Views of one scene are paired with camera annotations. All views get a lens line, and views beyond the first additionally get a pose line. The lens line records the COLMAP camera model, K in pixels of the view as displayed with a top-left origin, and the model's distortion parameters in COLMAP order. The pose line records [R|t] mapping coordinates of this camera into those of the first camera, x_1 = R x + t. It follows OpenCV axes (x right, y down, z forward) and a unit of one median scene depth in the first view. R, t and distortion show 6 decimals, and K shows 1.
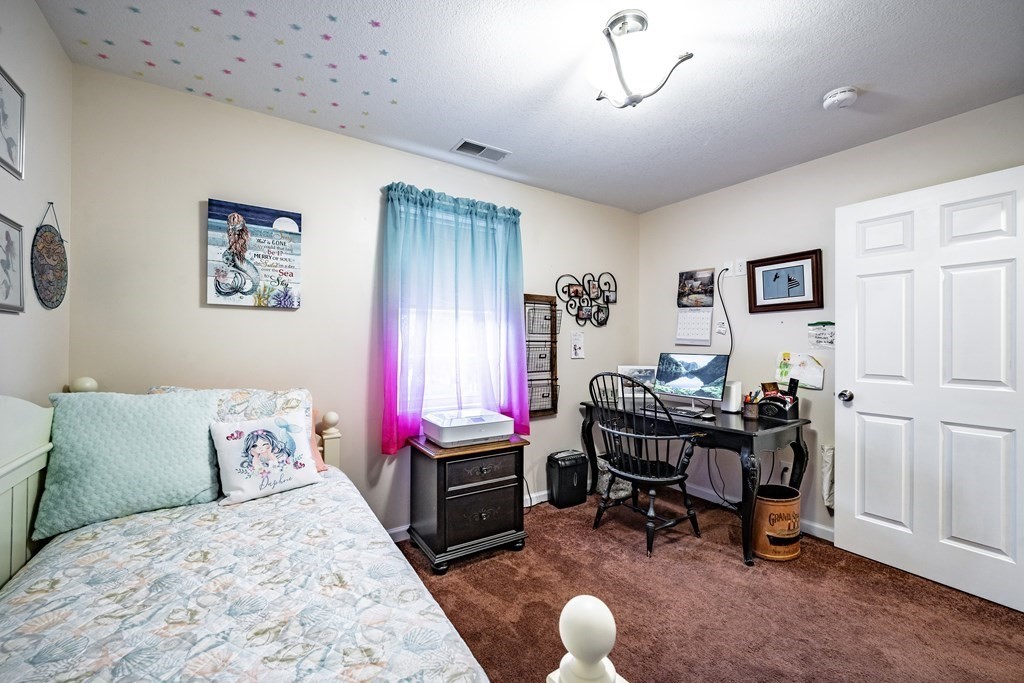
lens RADIAL K [[423.3, 0, 512.7], [0, 423.3, 338.7], [0, 0, 1]] dist [-0.000512, 0.001249]
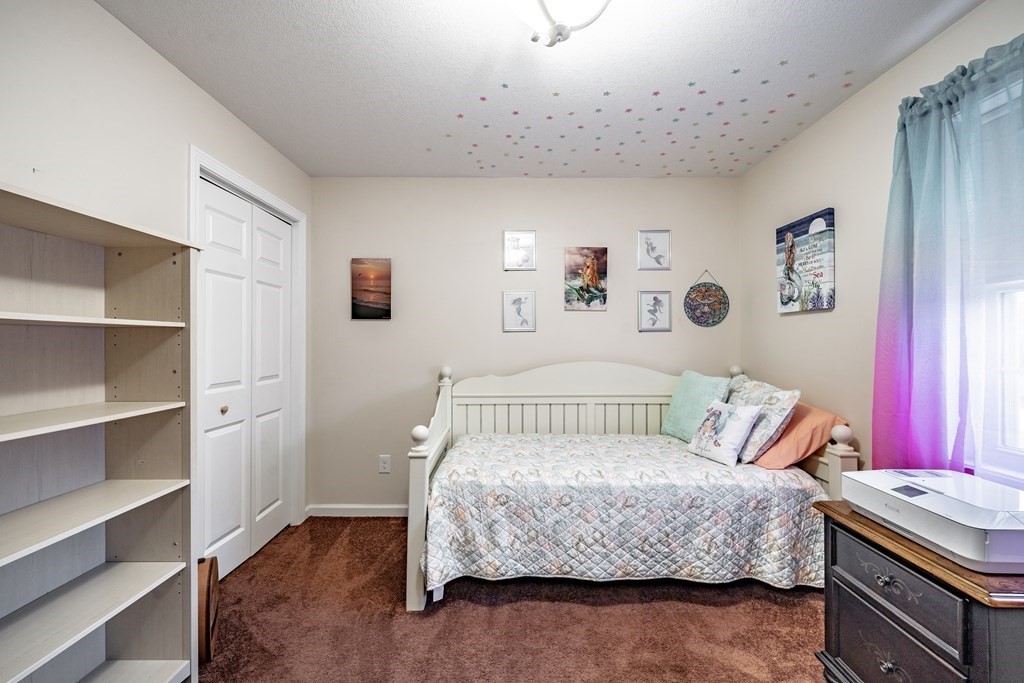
lens RADIAL K [[423.3, 0, 512.2], [0, 423.3, 343.7], [0, 0, 1]] dist [-0.000512, 0.001249]
pose [[-0.553663, -0.005411, -0.832723, 0.713718], [-0.000001, 0.999979, -0.006497, 0.013870], [0.832741, -0.003596, -0.553651, 0.995260]]
